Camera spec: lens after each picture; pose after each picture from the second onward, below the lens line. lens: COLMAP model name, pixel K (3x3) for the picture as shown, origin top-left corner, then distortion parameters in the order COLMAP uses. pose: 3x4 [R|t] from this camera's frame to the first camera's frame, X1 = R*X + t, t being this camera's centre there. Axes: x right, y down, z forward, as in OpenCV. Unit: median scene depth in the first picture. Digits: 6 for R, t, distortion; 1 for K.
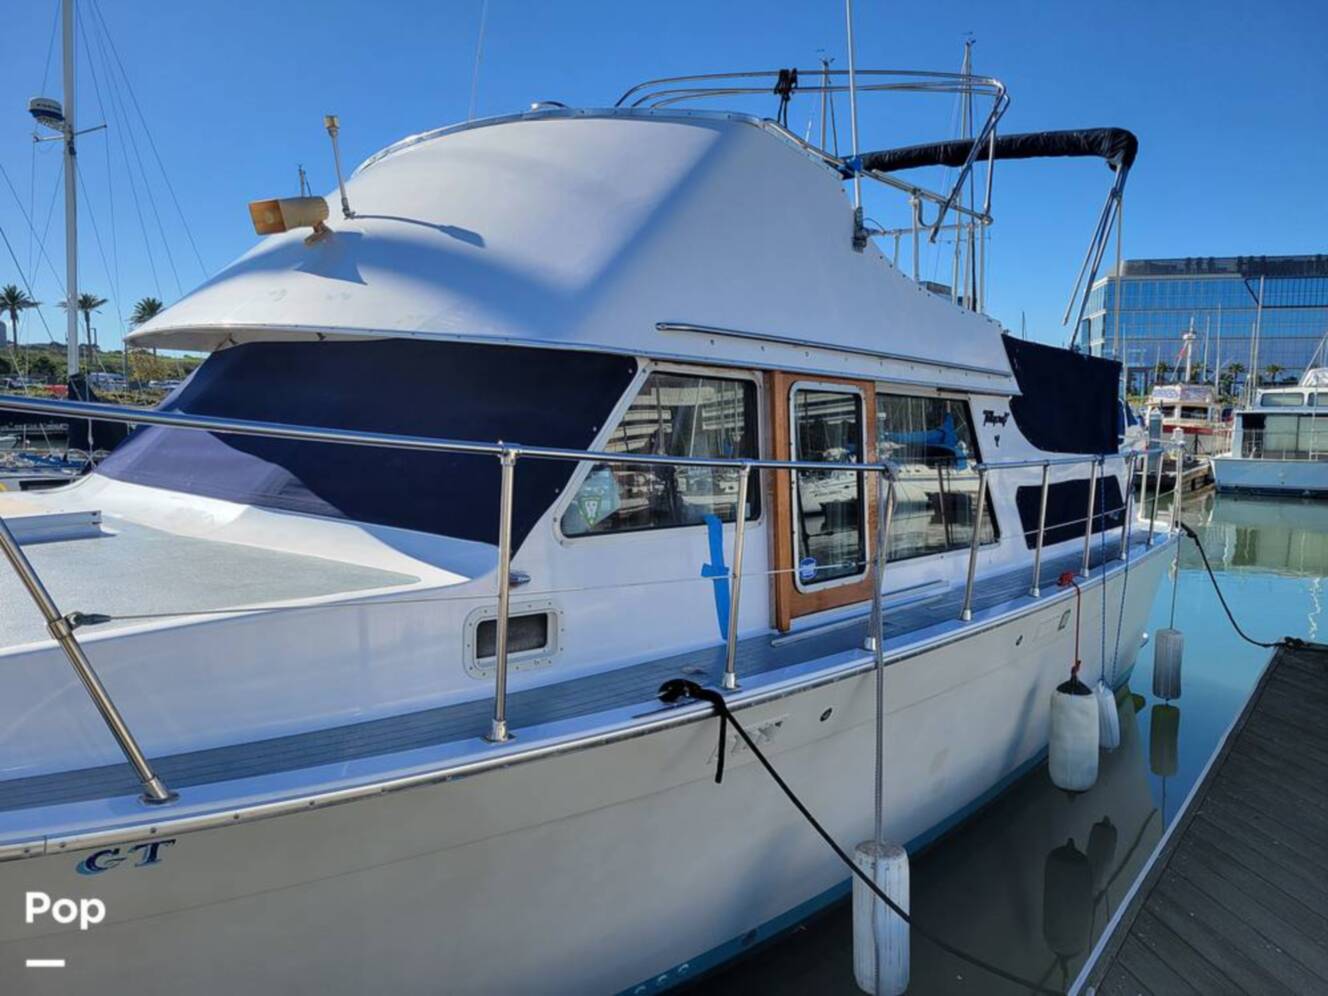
lens RADIAL K [[977.2, 0, 658.6], [0, 977.2, 494.3], [0, 0, 1]] dist [0.010436, -0.015348]
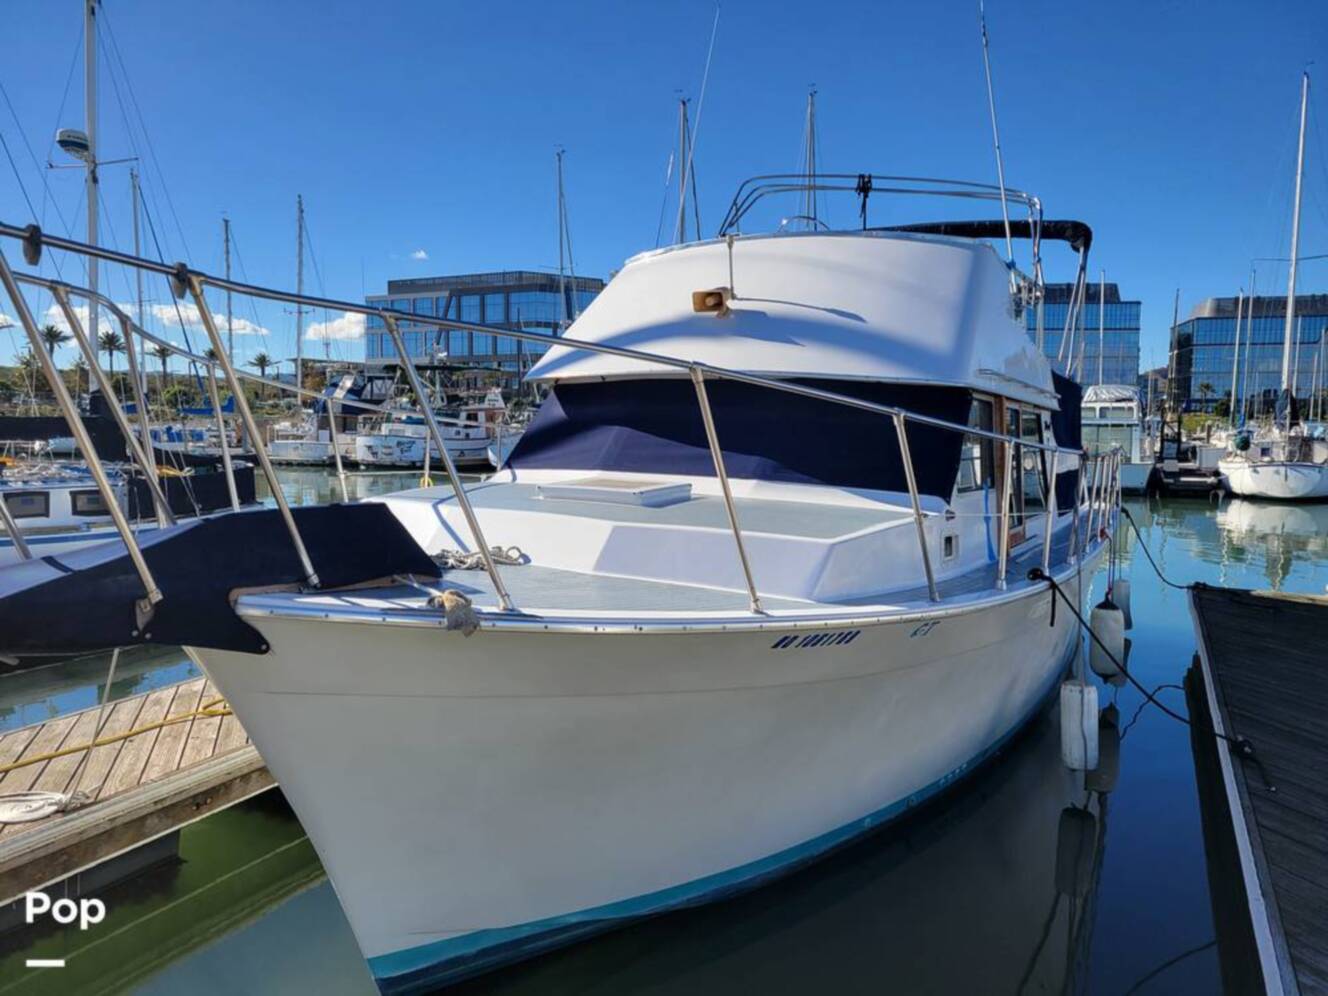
lens RADIAL K [[977.2, 0, 650.7], [0, 977.2, 467.1], [0, 0, 1]] dist [0.010436, -0.015348]
pose [[0.983938, -0.010499, 0.178203, -0.386364], [0.017724, 0.999082, -0.038999, 0.022402], [-0.177630, 0.041531, 0.983221, -0.259667]]
